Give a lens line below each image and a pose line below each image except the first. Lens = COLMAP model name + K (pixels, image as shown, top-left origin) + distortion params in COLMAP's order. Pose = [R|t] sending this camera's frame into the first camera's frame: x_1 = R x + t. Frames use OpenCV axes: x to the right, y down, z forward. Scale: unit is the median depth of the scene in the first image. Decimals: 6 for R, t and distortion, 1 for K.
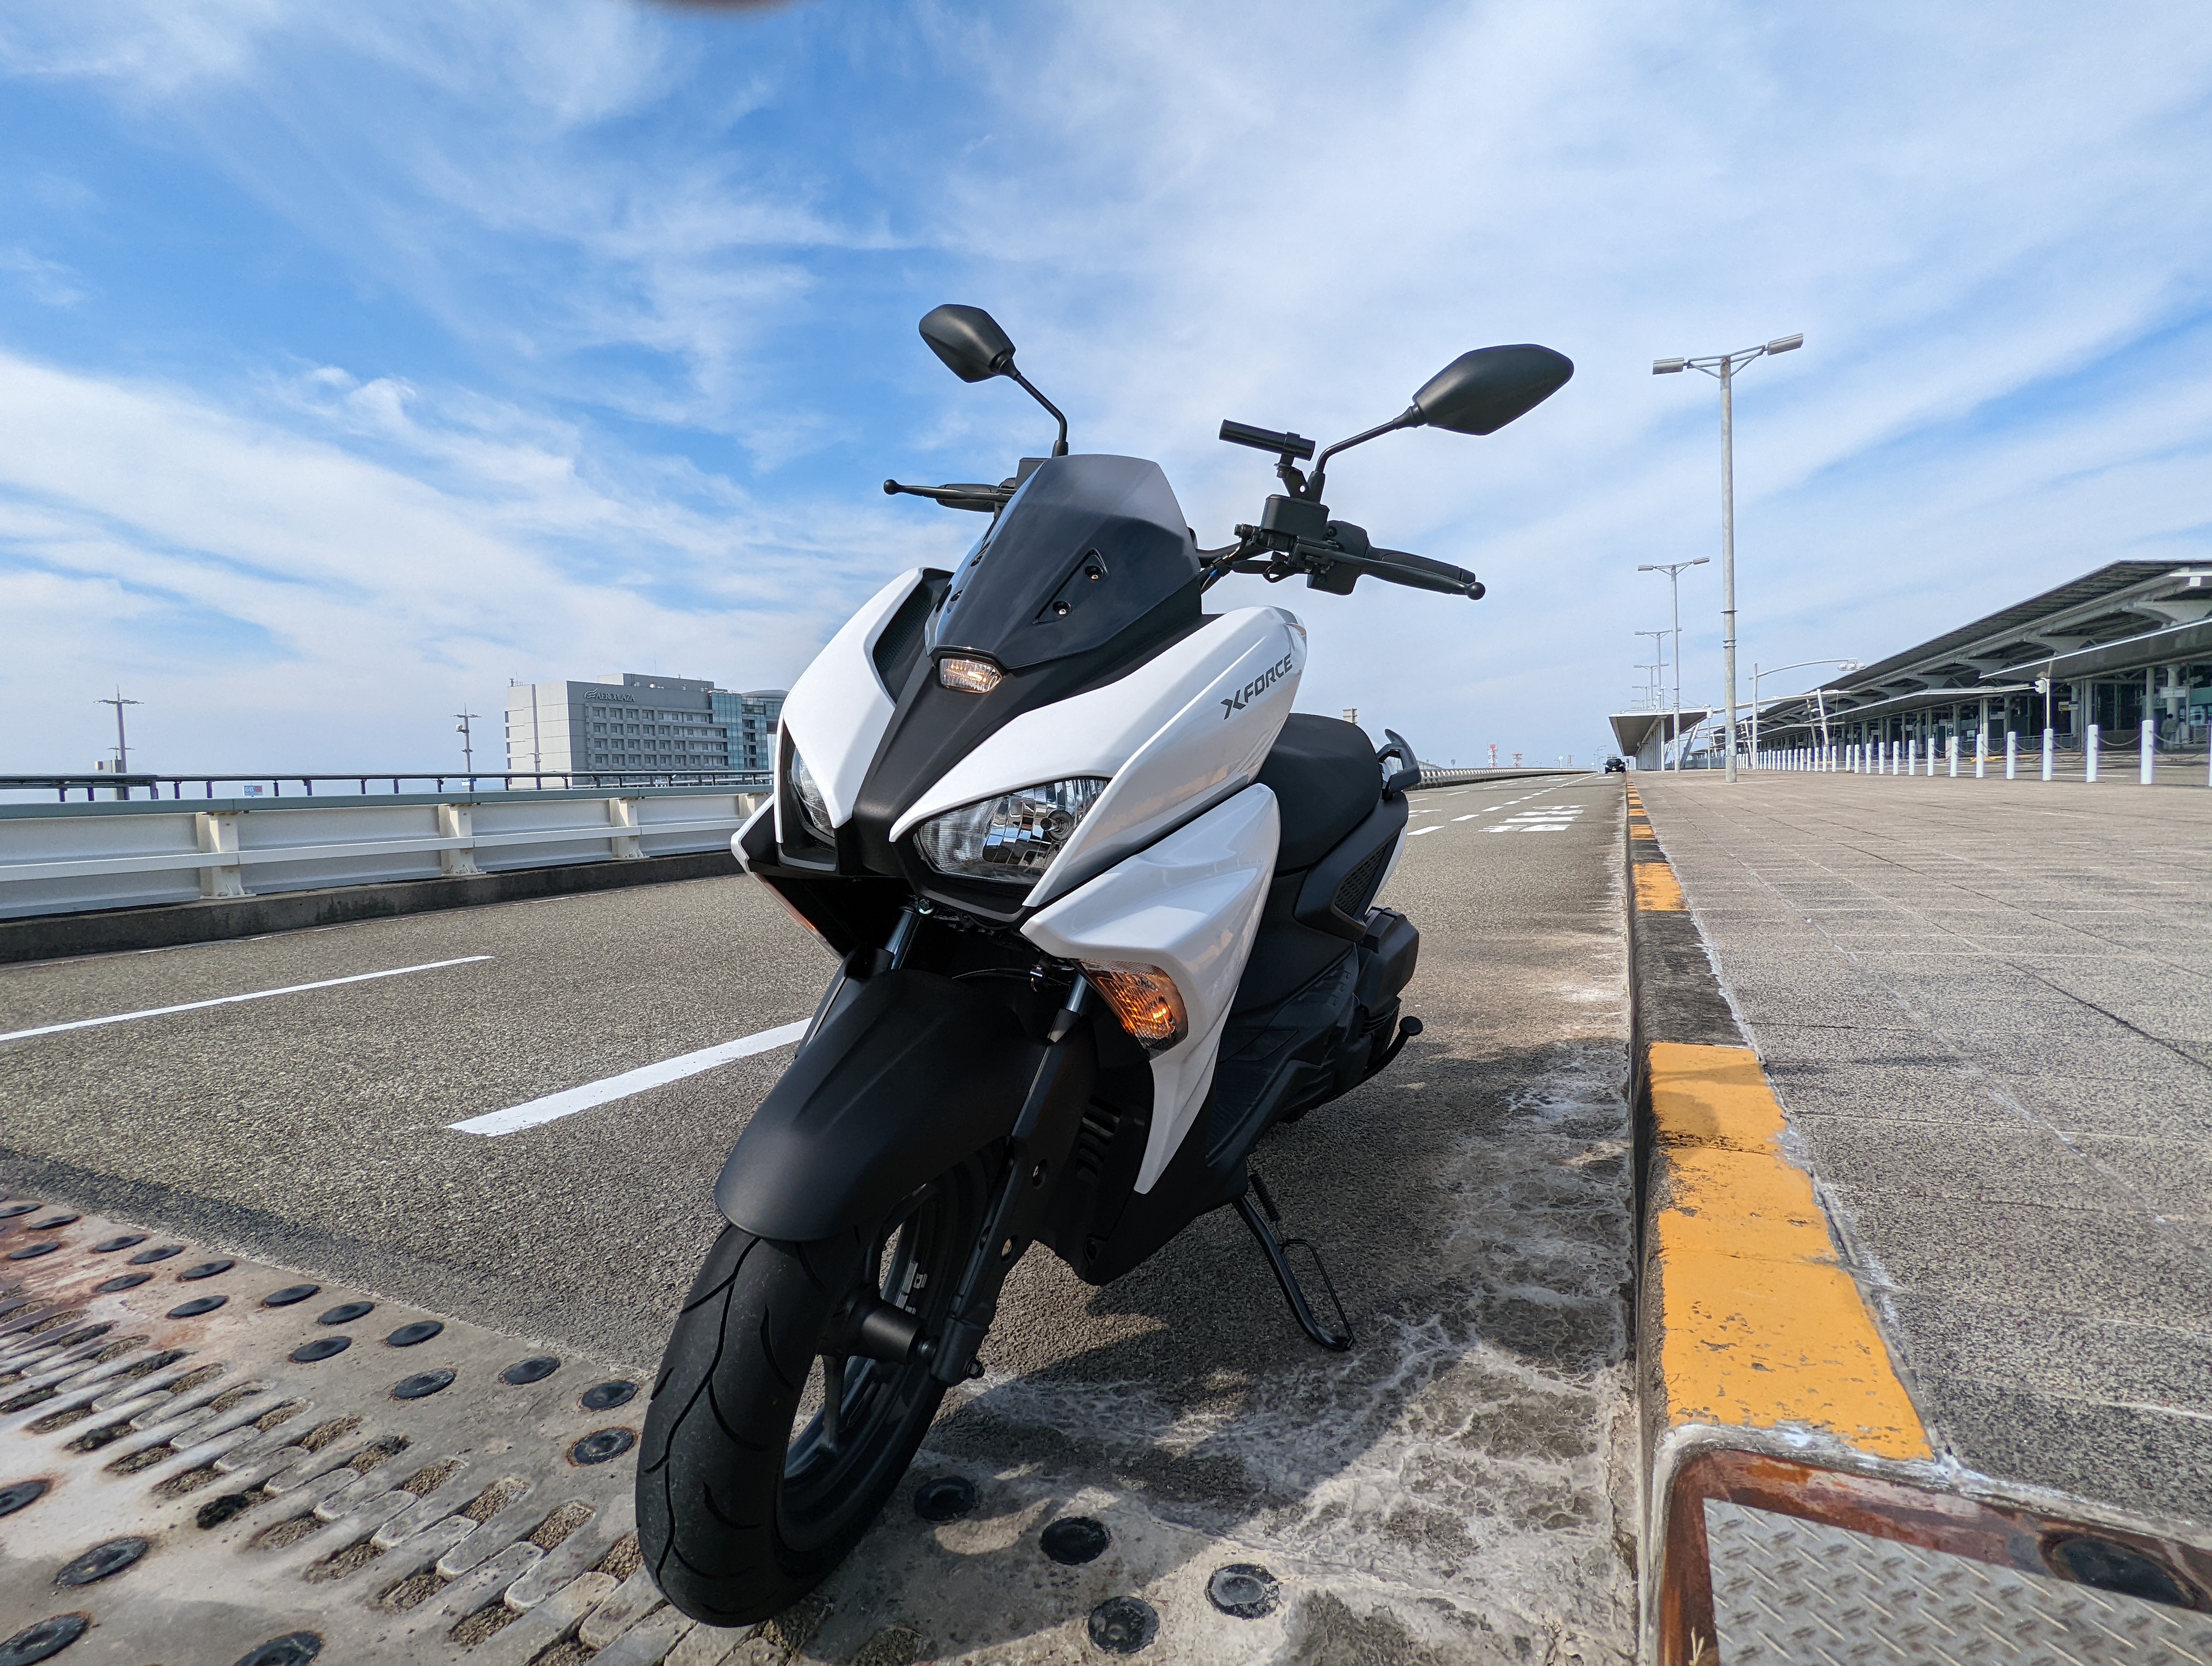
lens RADIAL K [[1082.3, 0, 1105.5], [0, 1082.3, 823.2], [0, 0, 1]] dist [-0.000872, 0.004017]
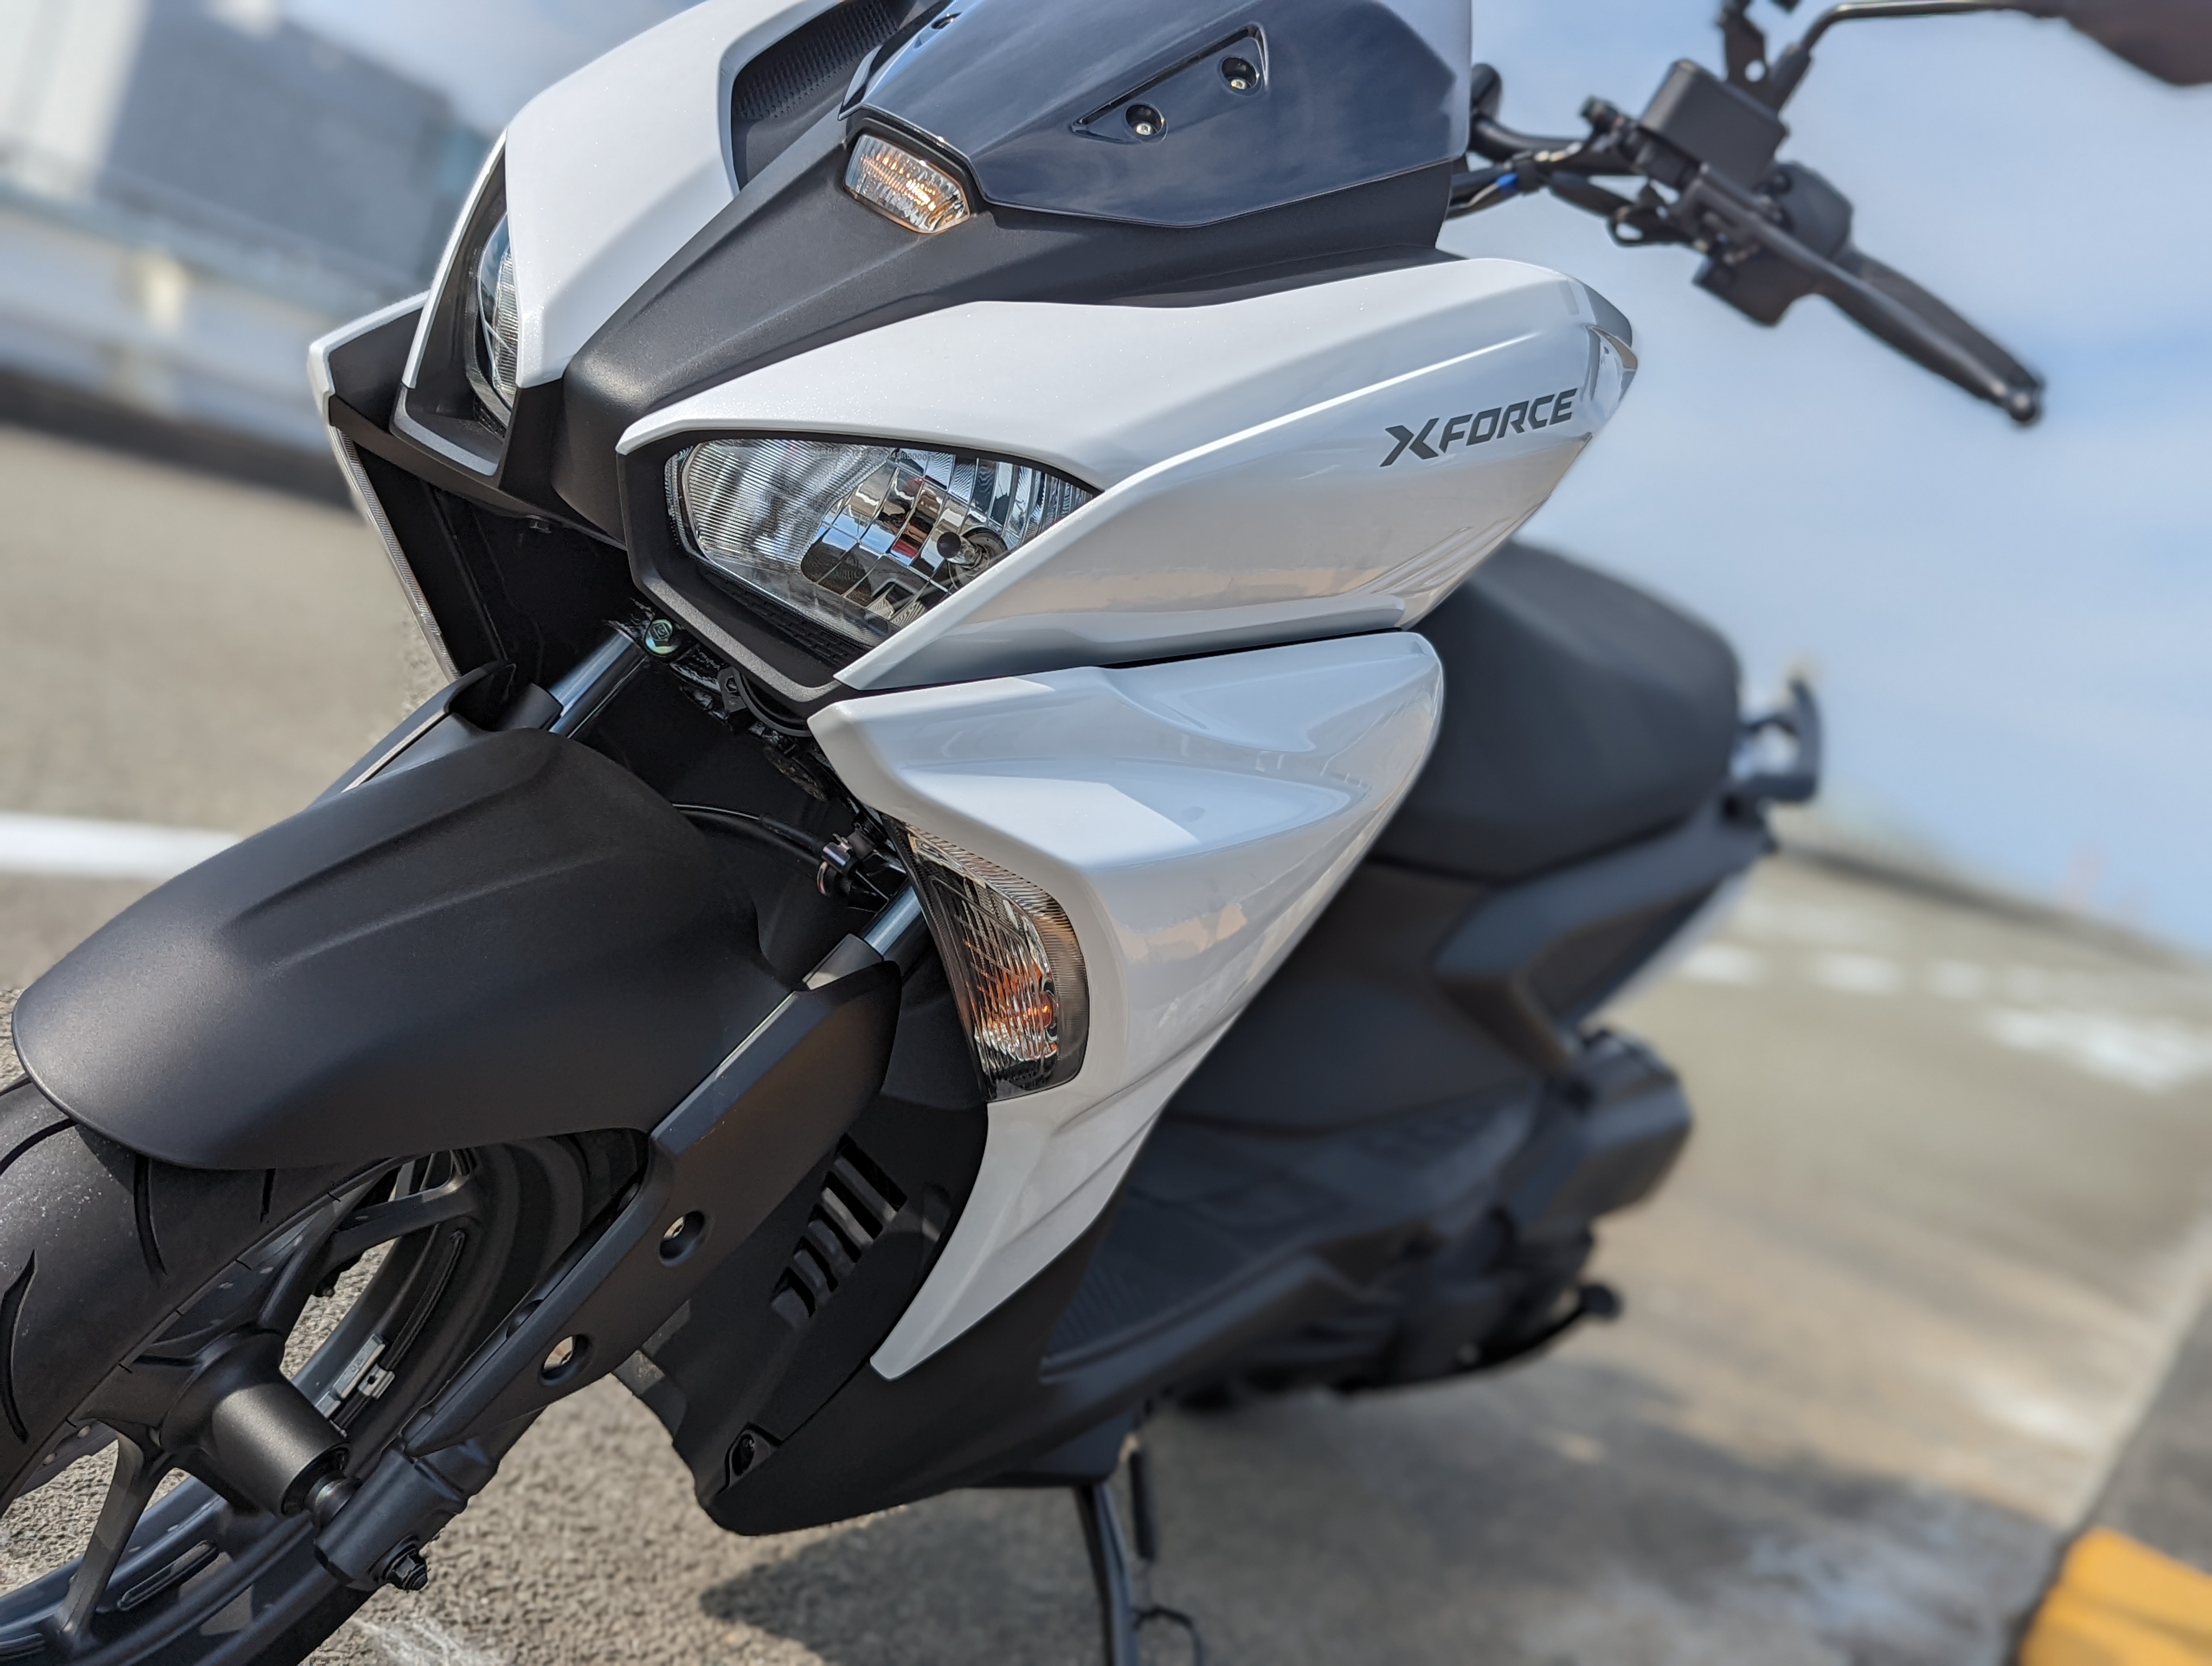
lens RADIAL K [[2461.8, 0, 1127.6], [0, 2461.8, 782.7], [0, 0, 1]] dist [0.041612, 0.000000]
pose [[0.936544, 0.350343, -0.012053, 0.045023], [-0.349743, 0.936167, 0.035648, 0.021801], [0.023773, -0.029170, 0.999292, -0.046314]]
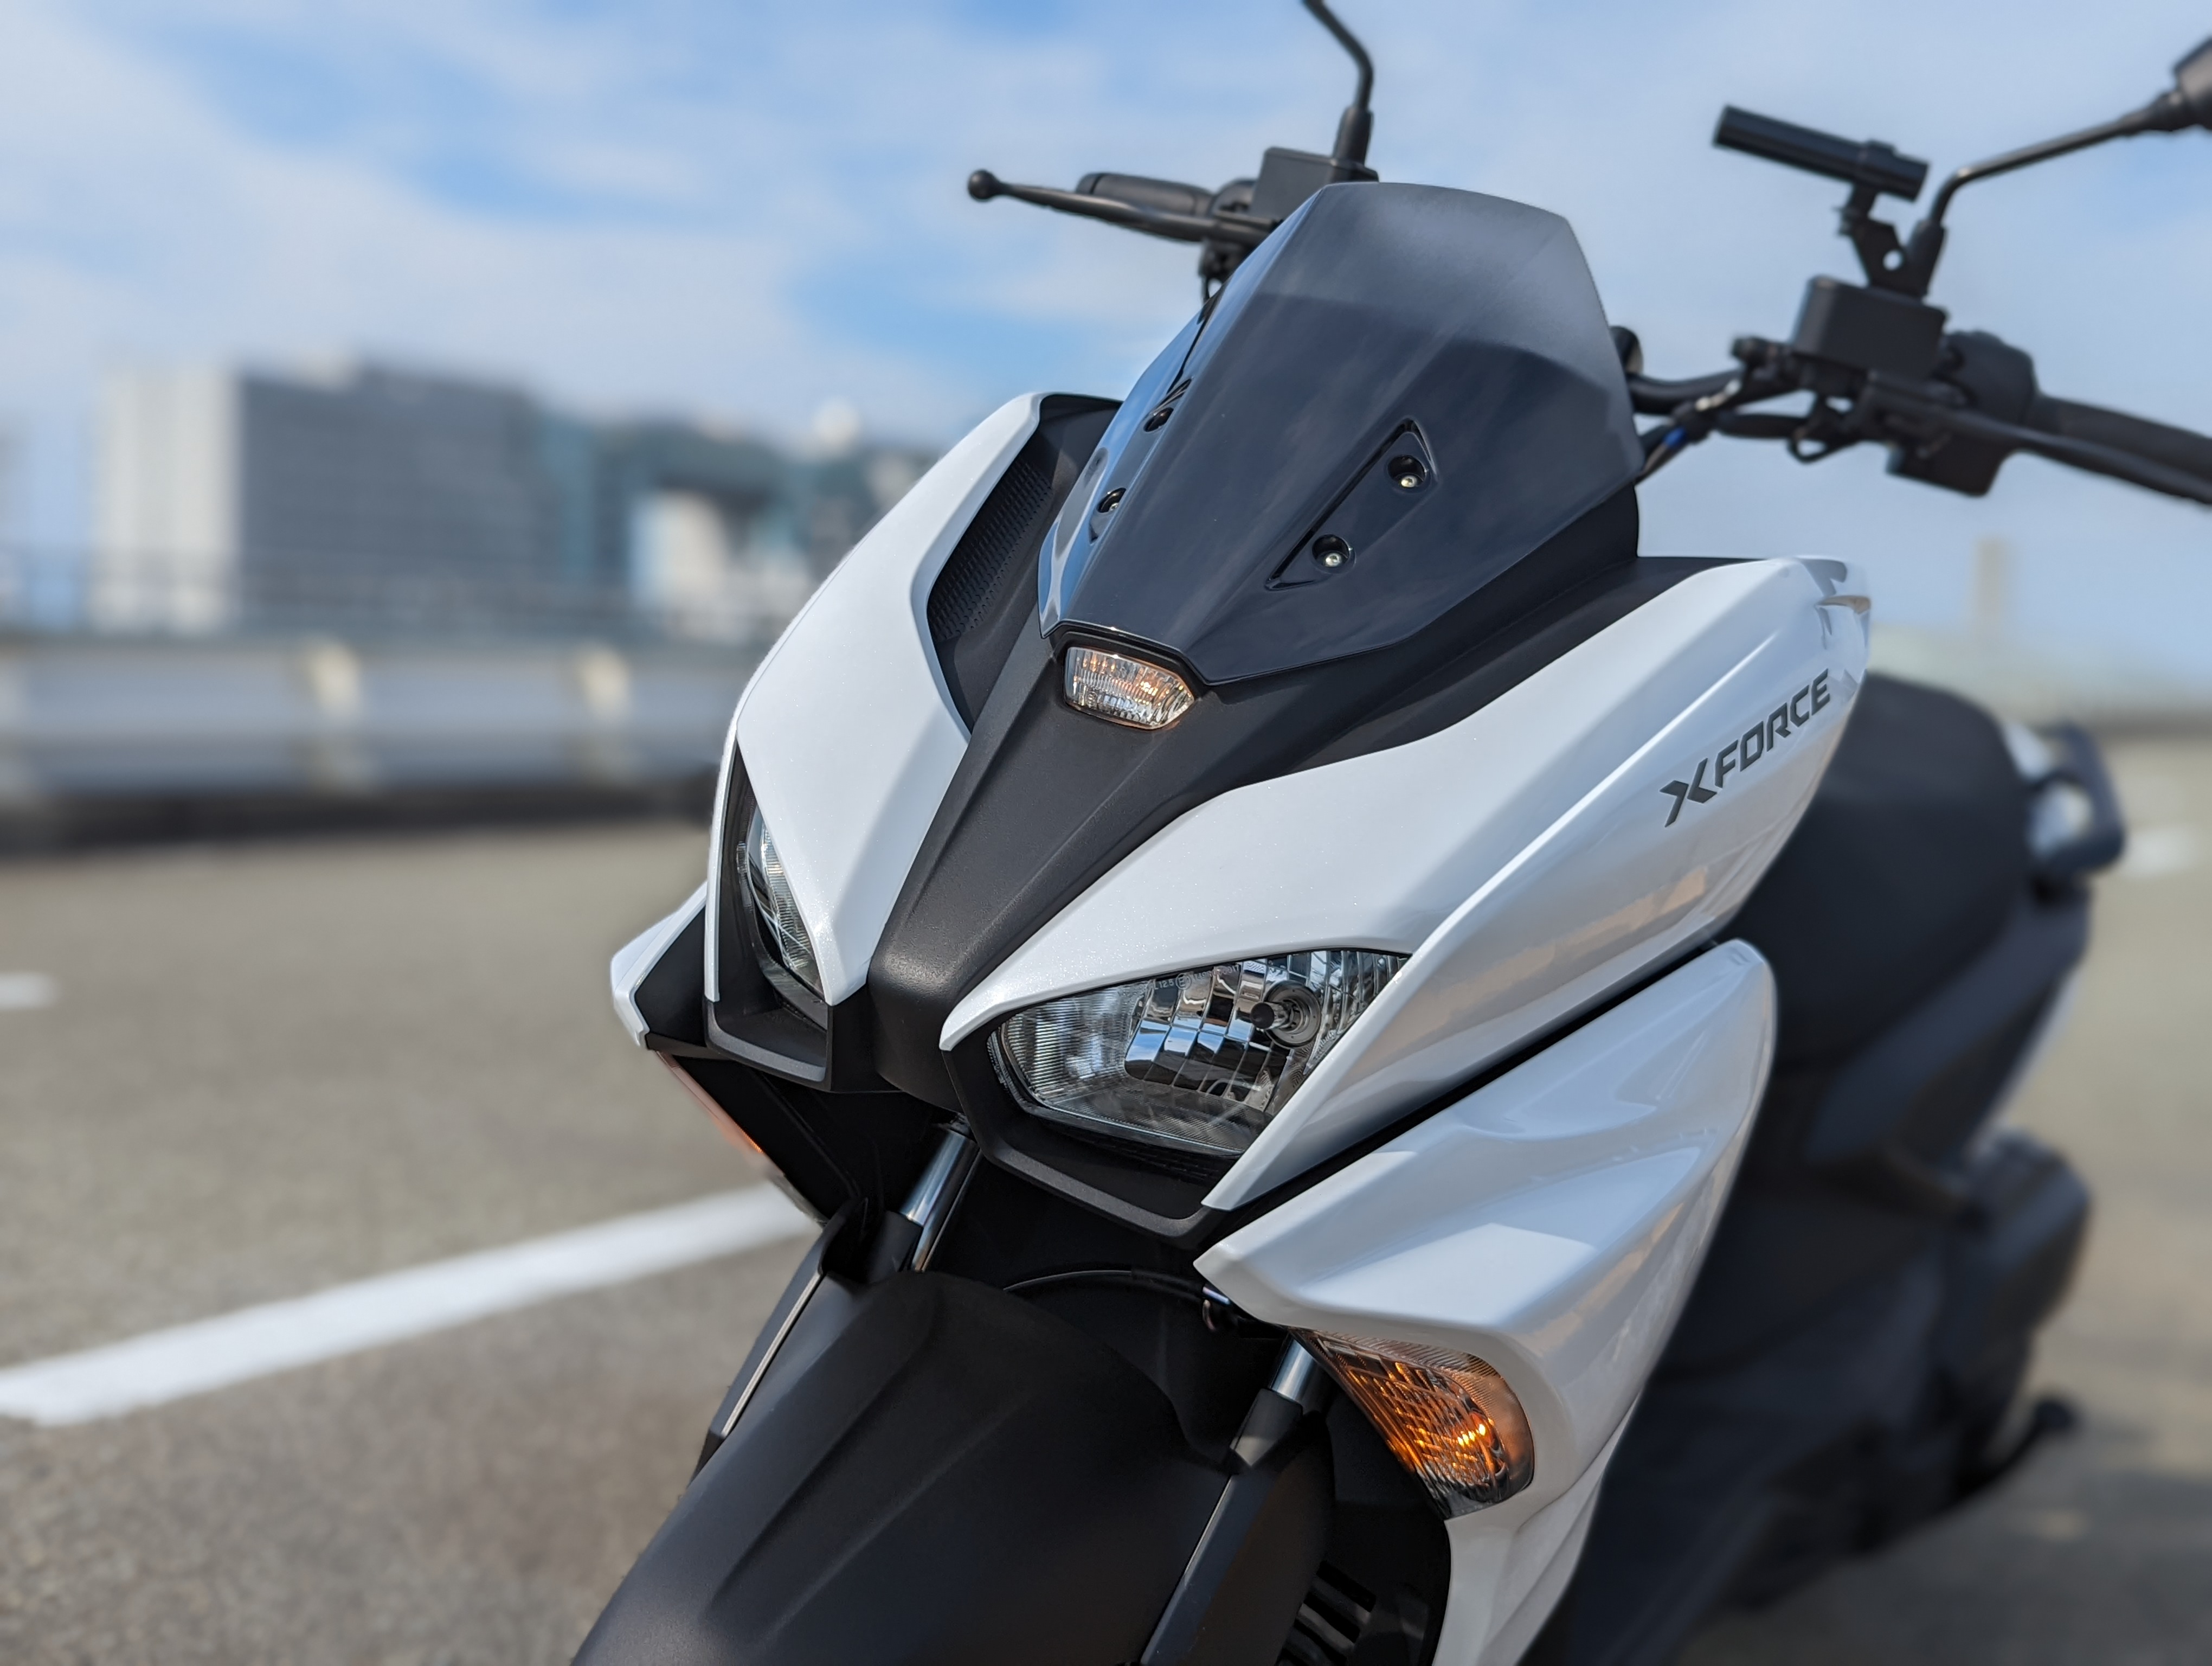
lens RADIAL K [[2461.8, 0, 1102.7], [0, 2461.8, 807.3], [0, 0, 1]] dist [0.041612, 0.000000]
pose [[0.990685, 0.078345, -0.111379, -0.008216], [-0.075455, 0.996700, 0.029934, -0.078332], [0.113357, -0.021251, 0.993327, -0.047409]]
